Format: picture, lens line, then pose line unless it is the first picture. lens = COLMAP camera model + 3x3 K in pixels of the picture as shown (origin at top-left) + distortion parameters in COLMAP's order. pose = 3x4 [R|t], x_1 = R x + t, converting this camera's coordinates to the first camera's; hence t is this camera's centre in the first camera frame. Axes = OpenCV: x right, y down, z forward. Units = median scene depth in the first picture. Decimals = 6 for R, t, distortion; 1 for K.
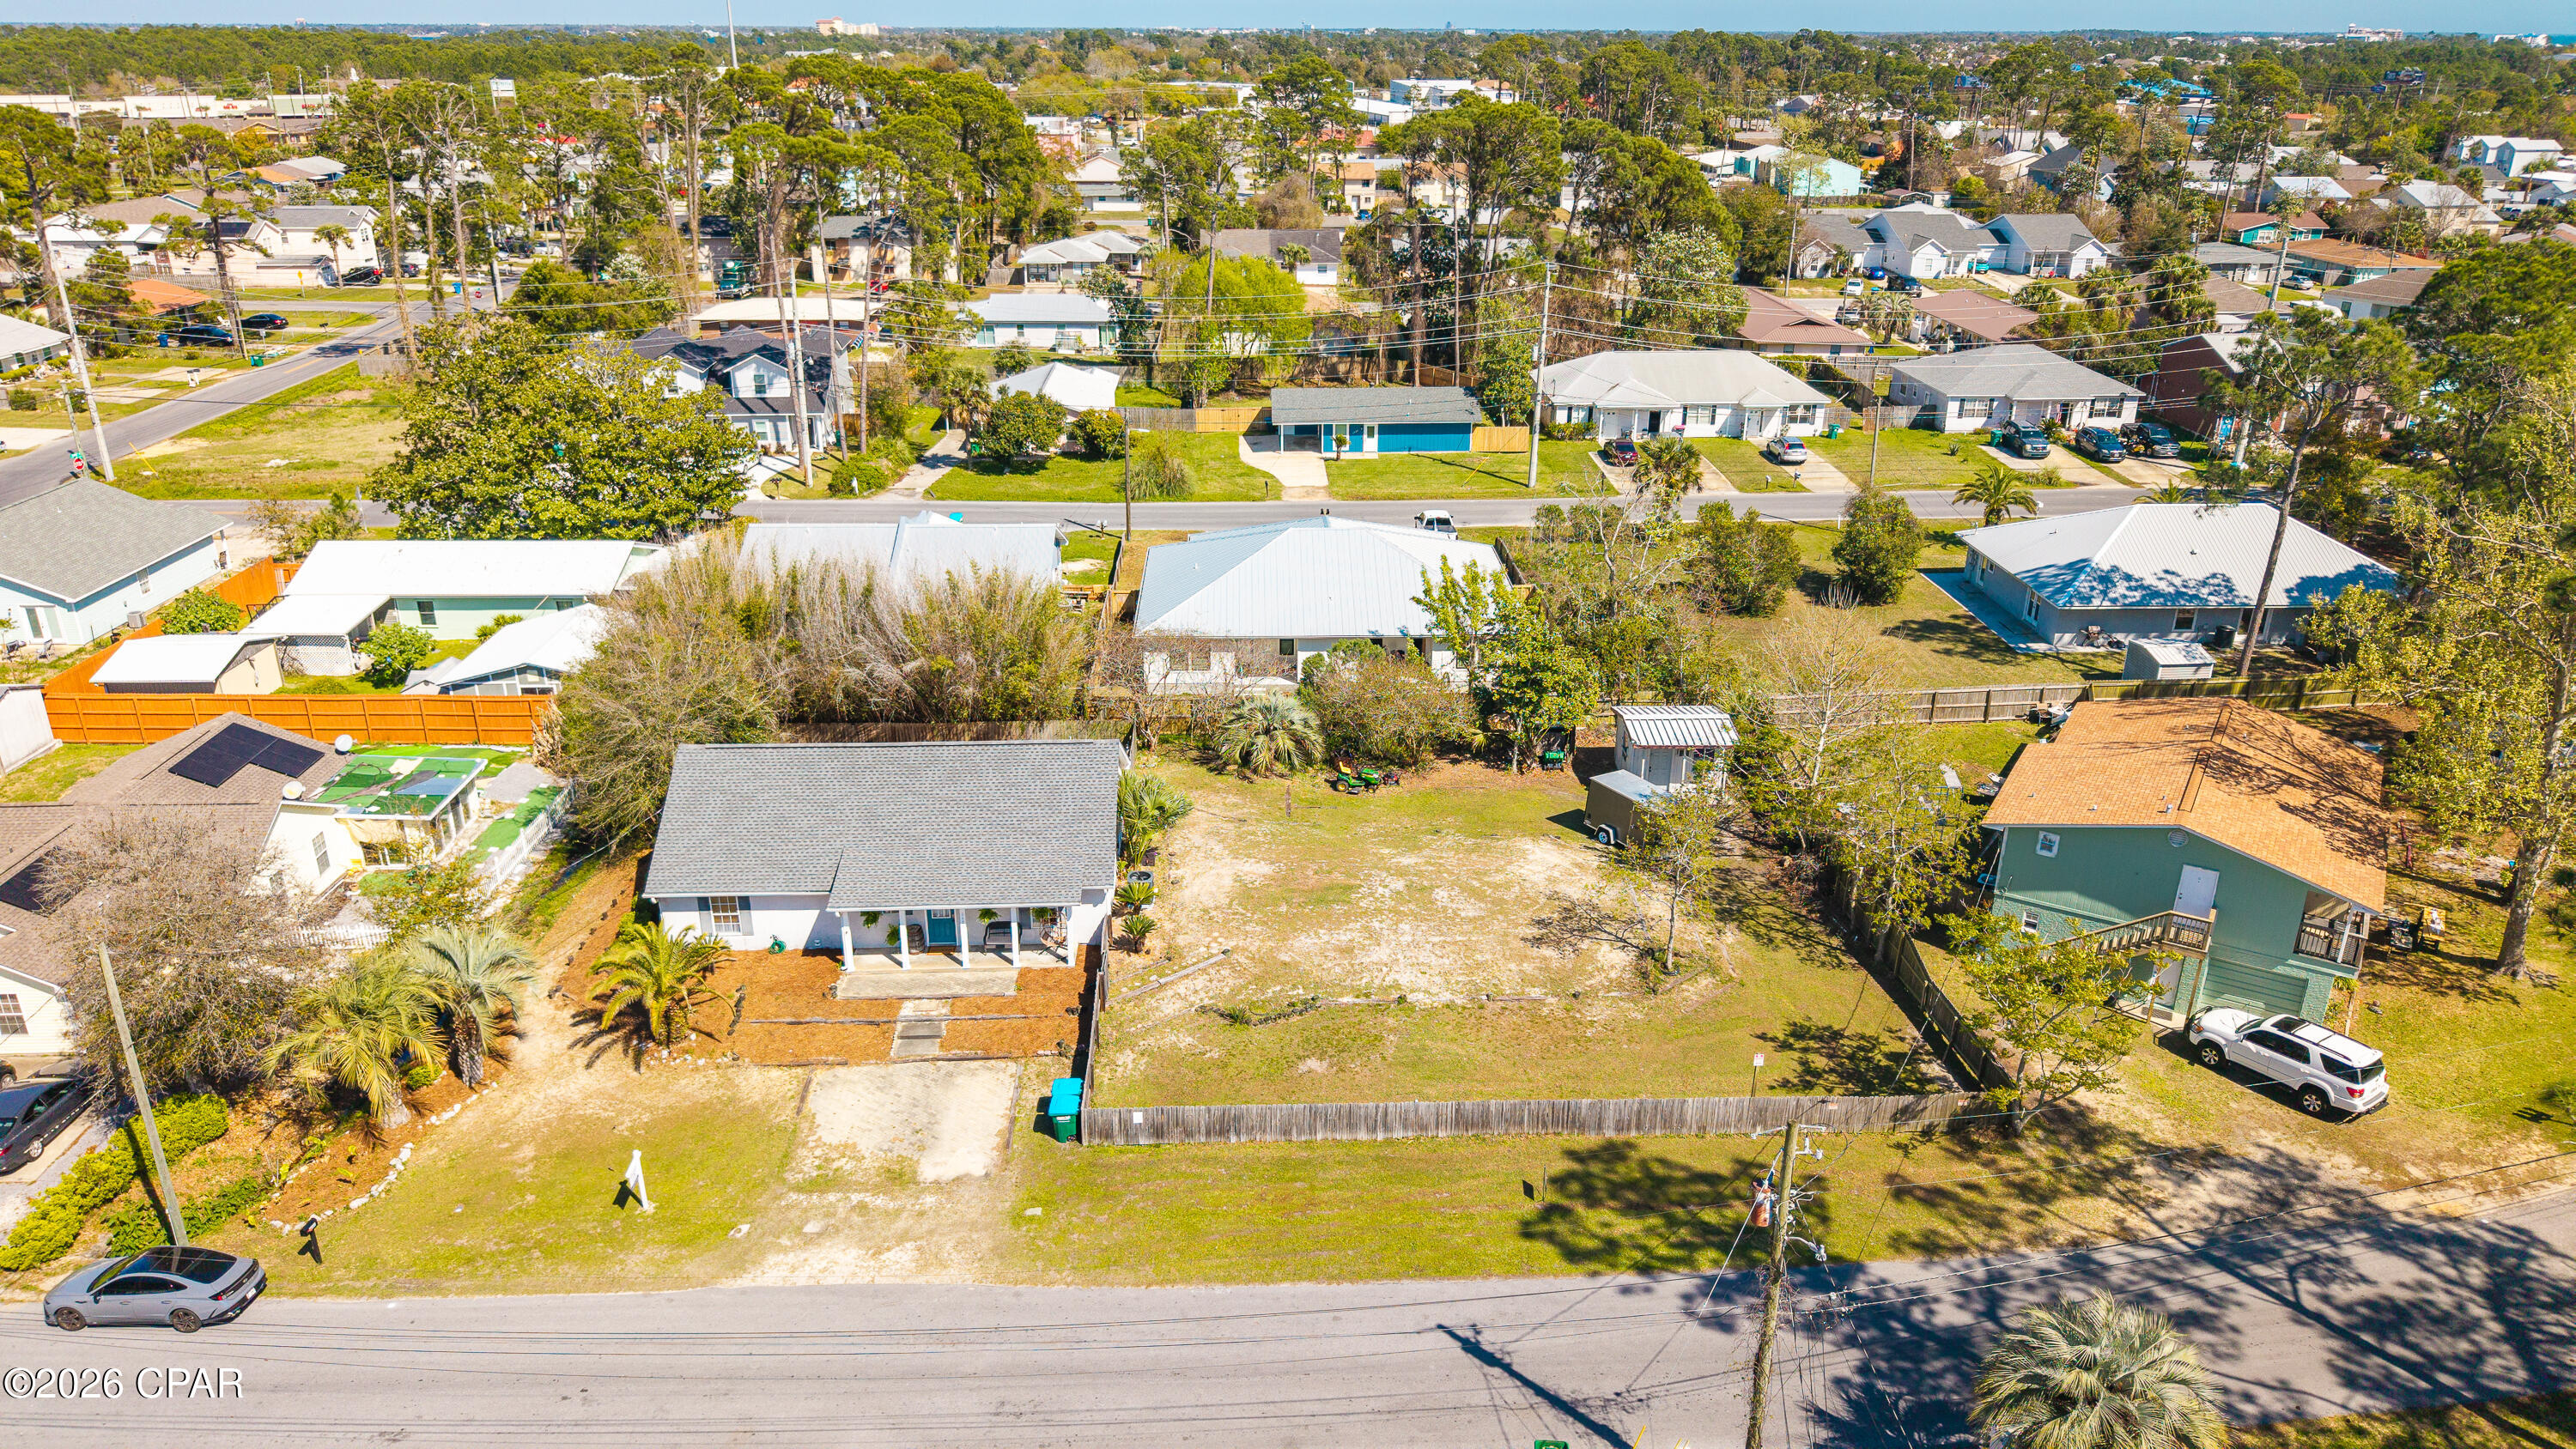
lens RADIAL K [[1718.3, 0, 1292.7], [0, 1718.3, 726.5], [0, 0, 1]] dist [0.013112, -0.013916]
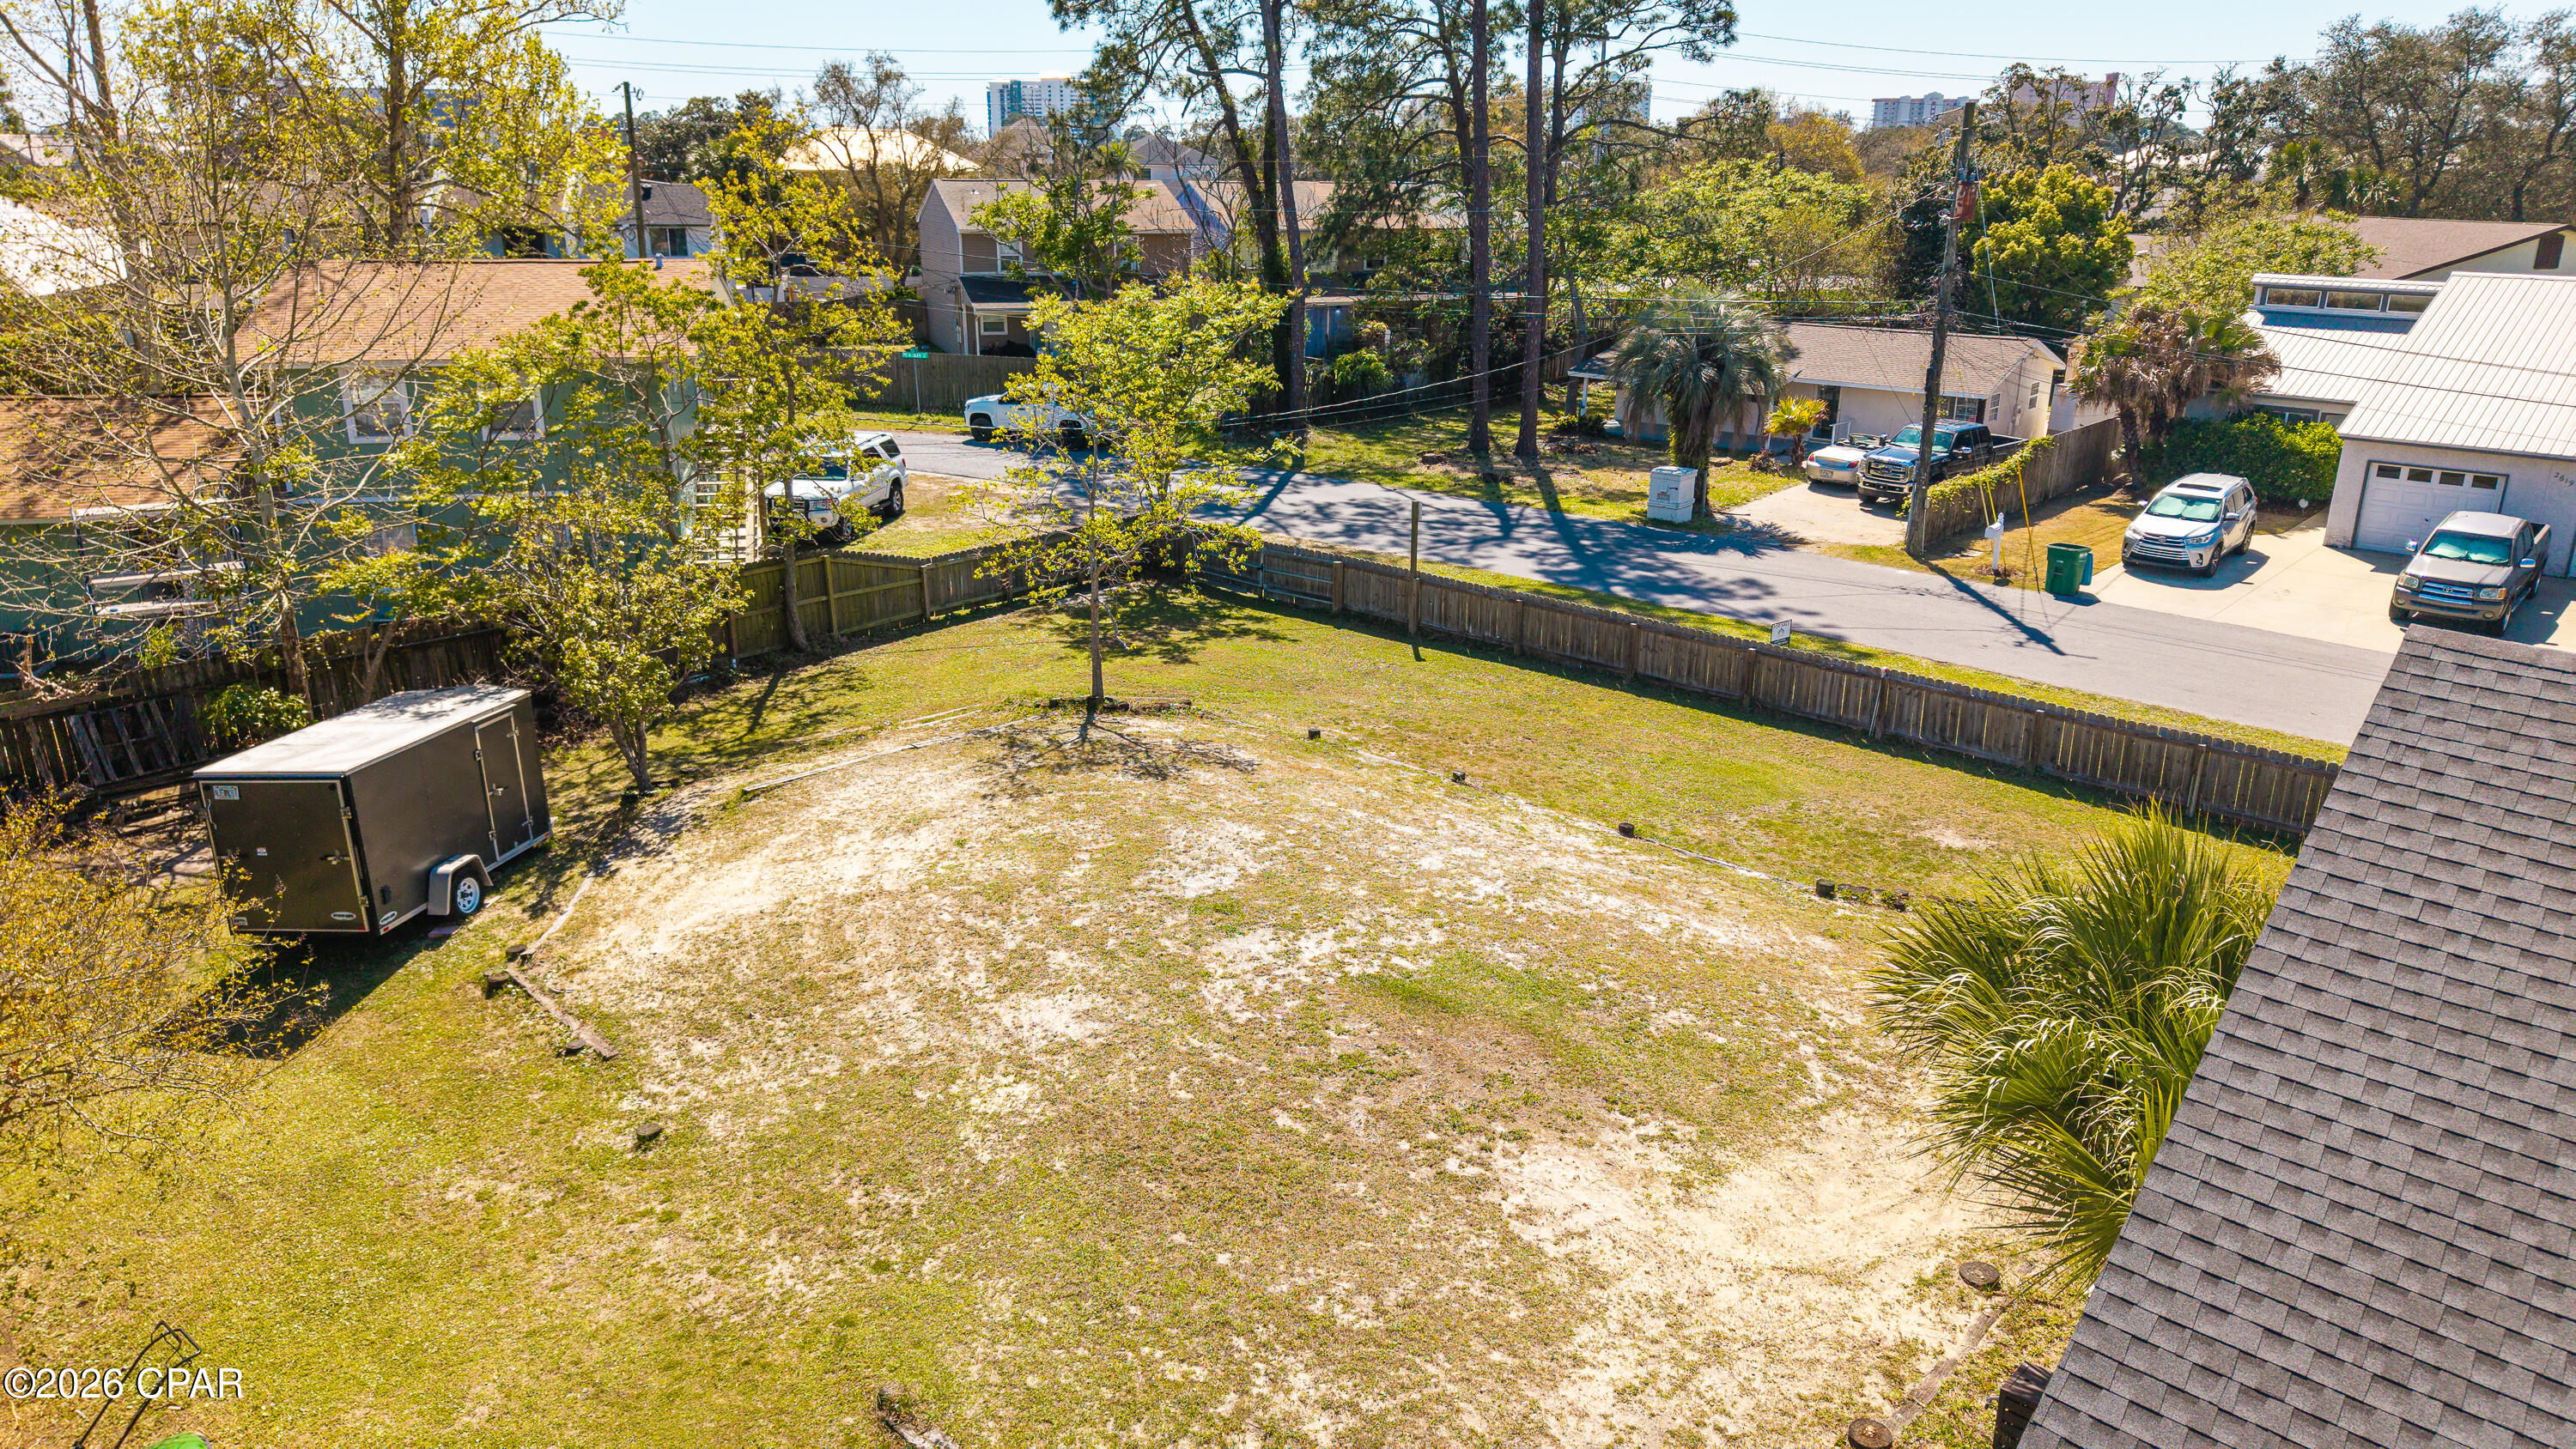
lens RADIAL K [[1718.3, 0, 1302.7], [0, 1718.3, 725.9], [0, 0, 1]] dist [0.013112, -0.013916]
pose [[-0.713935, -0.227332, 0.662282, -0.144720], [0.252751, 0.798396, 0.546517, -0.105637], [-0.653004, 0.557570, -0.512544, 1.225892]]
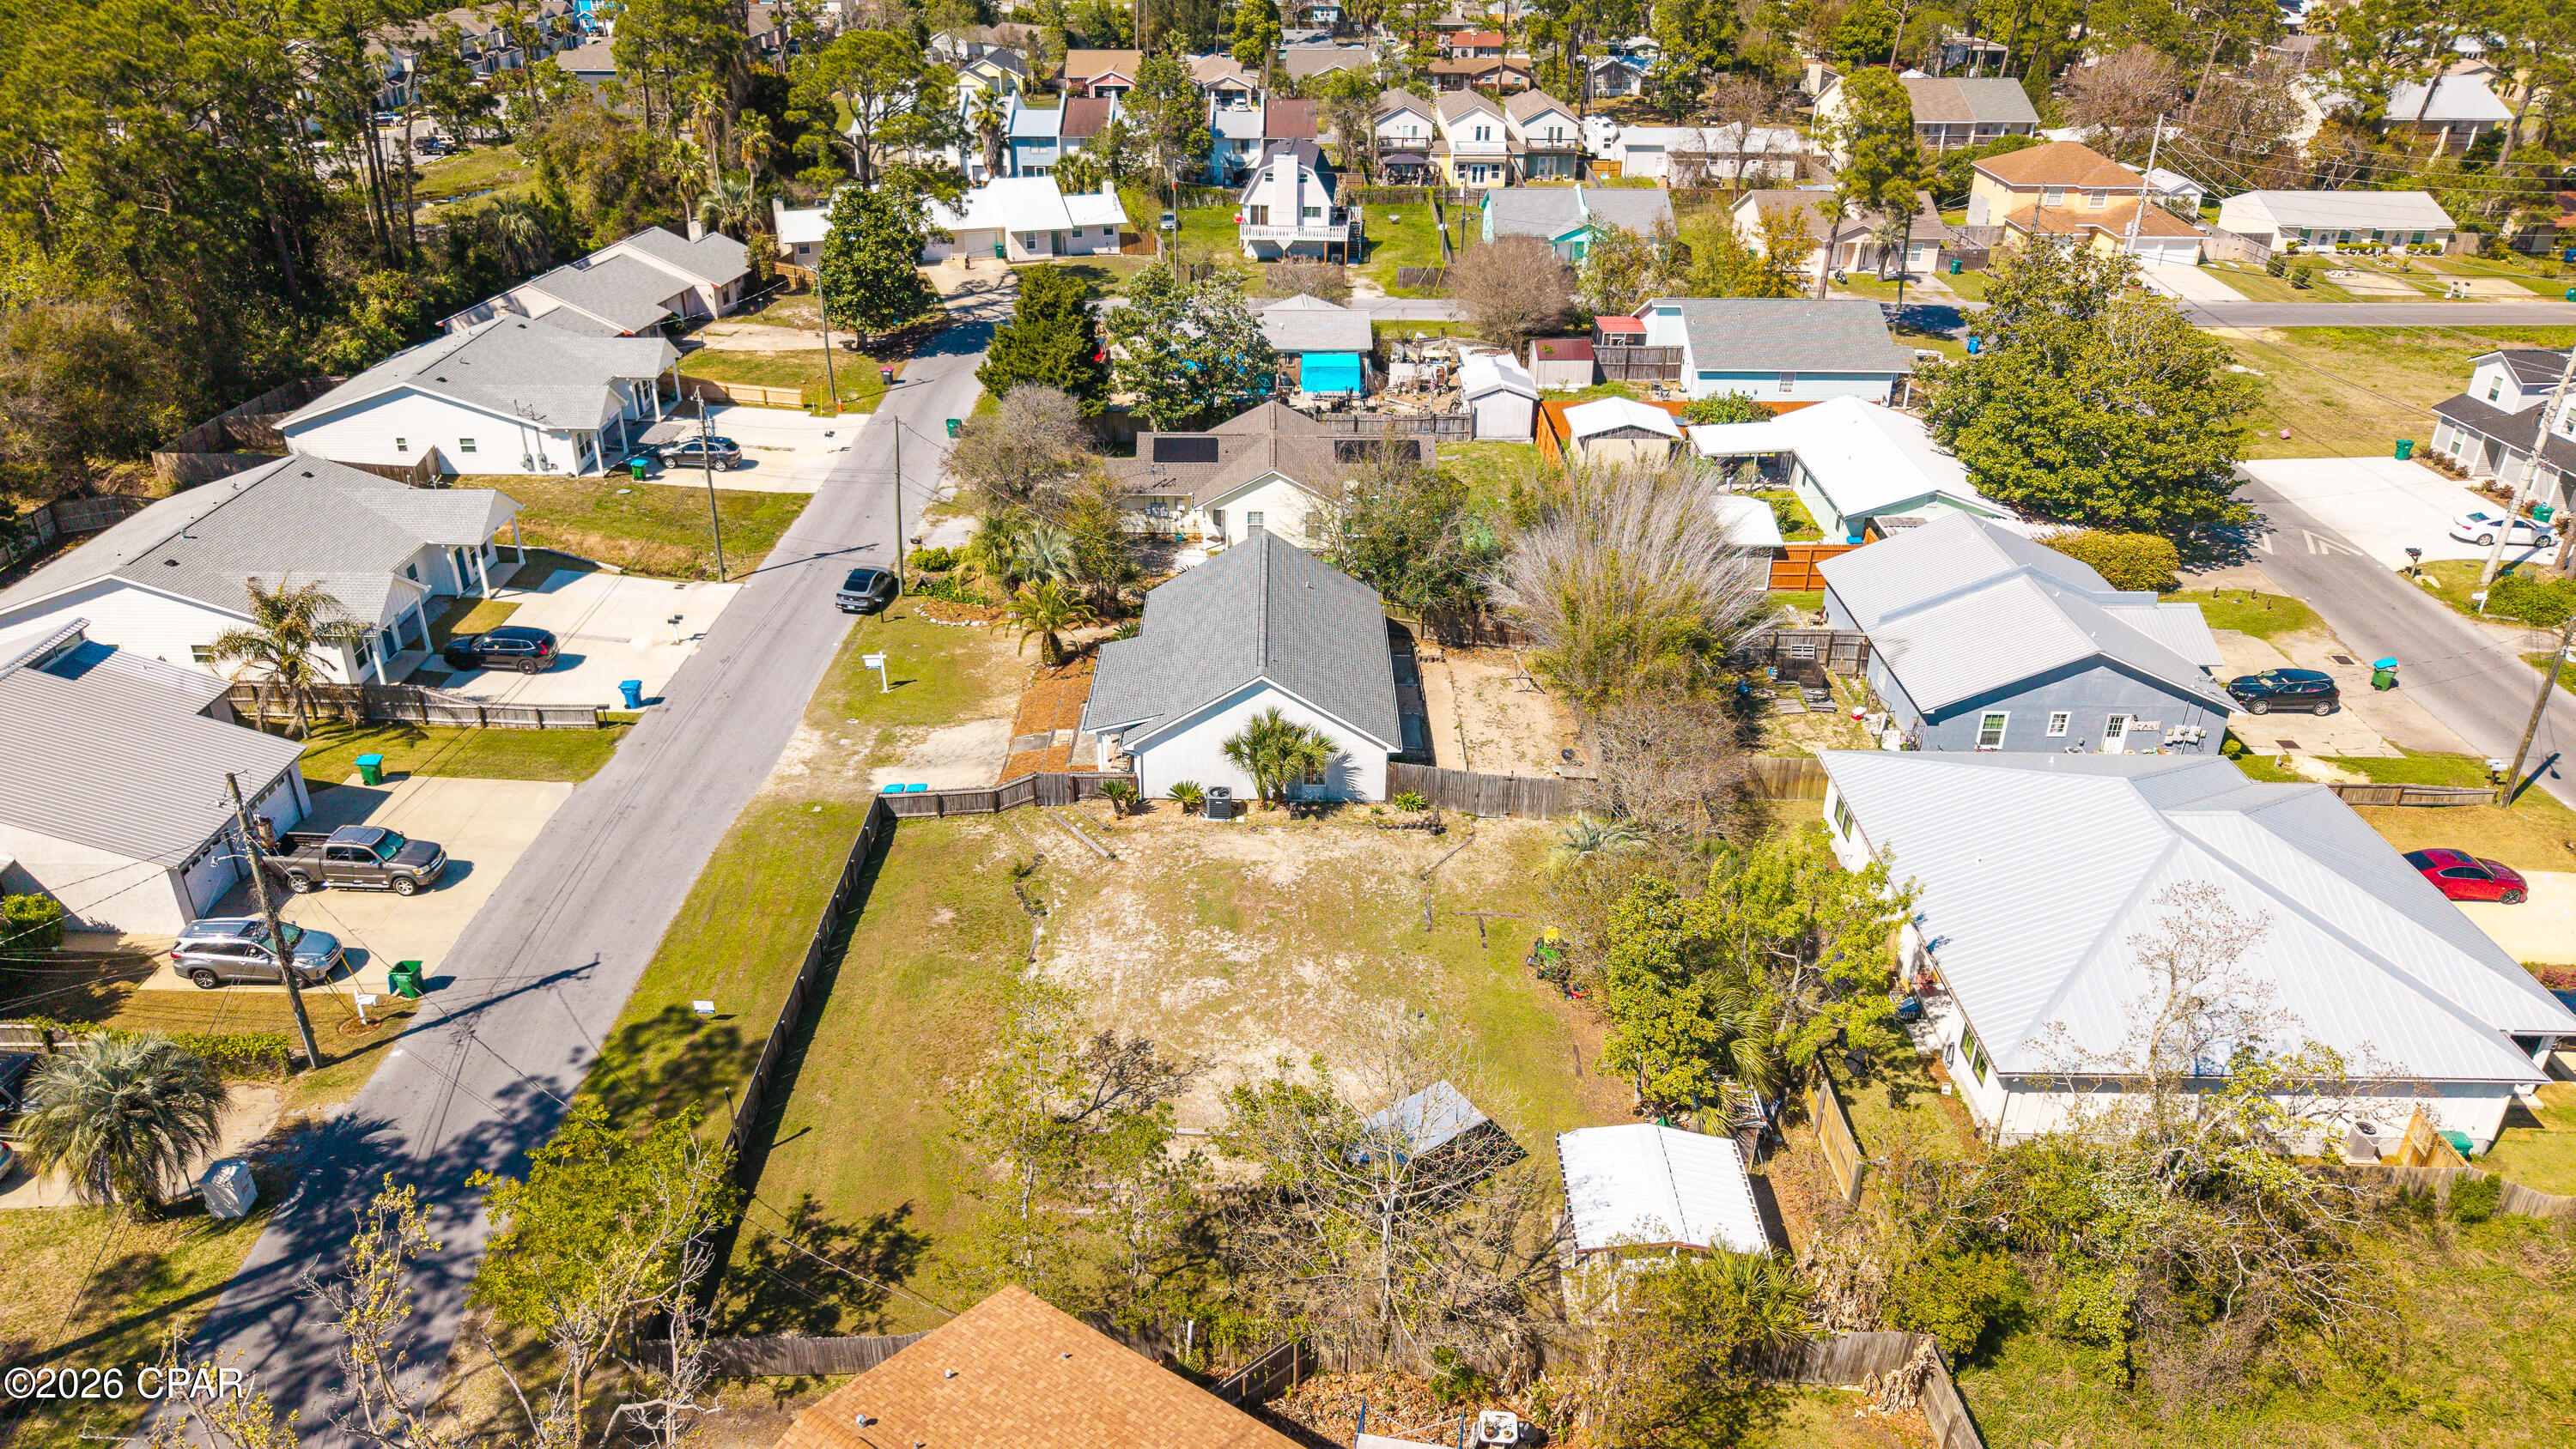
lens RADIAL K [[1718.3, 0, 1288.3], [0, 1718.3, 721.5], [0, 0, 1]] dist [0.013112, -0.013916]
pose [[-0.031653, 0.453009, -0.890944, 0.889873], [-0.383177, 0.817784, 0.429424, -0.447933], [0.923132, 0.354982, 0.147697, 0.919319]]
